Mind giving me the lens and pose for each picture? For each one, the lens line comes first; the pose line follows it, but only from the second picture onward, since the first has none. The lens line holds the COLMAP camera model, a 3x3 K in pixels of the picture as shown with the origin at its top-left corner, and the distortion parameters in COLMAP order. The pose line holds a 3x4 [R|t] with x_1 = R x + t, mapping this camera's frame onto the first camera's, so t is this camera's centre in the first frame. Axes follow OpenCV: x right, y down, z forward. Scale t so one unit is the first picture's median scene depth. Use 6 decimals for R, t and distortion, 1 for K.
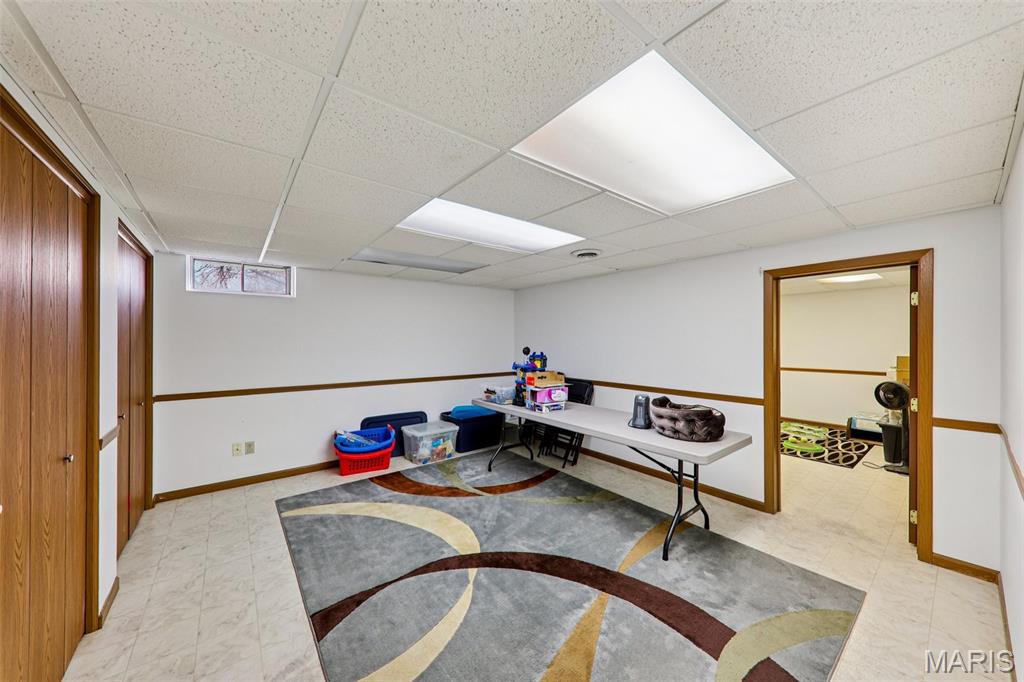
lens RADIAL K [[355.1, 0, 510.3], [0, 355.1, 340.2], [0, 0, 1]] dist [0.007904, -0.005237]
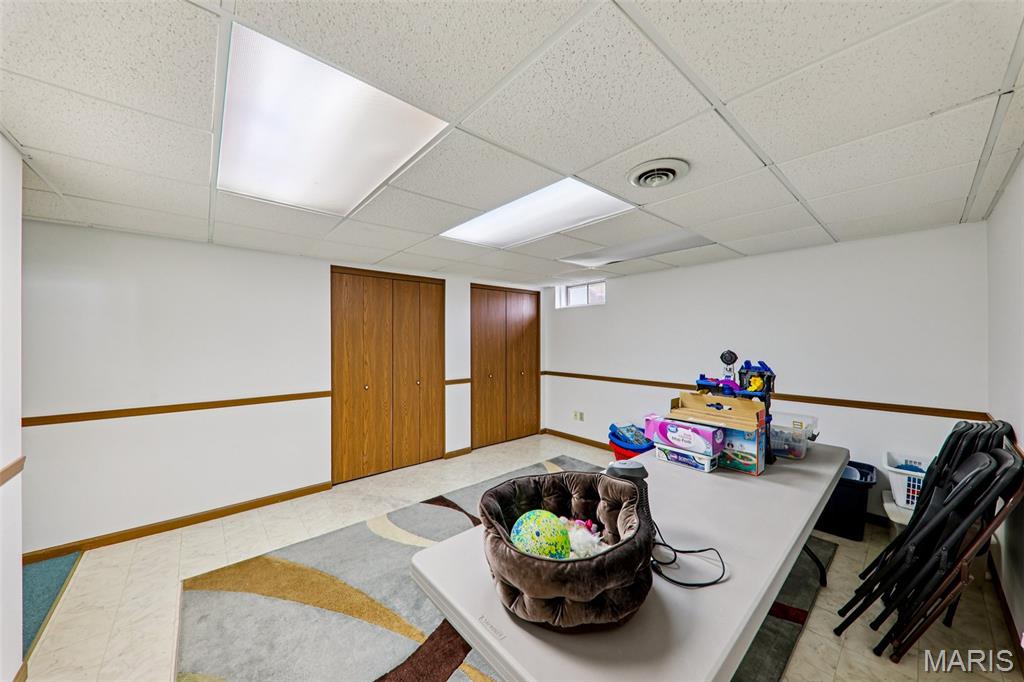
lens RADIAL K [[355.1, 0, 510.9], [0, 355.1, 338.4], [0, 0, 1]] dist [0.007904, -0.005237]
pose [[0.051566, -0.001200, -0.998669, 0.684510], [0.002919, 0.999995, -0.001051, -0.001105], [0.998665, -0.002861, 0.051569, 0.708284]]
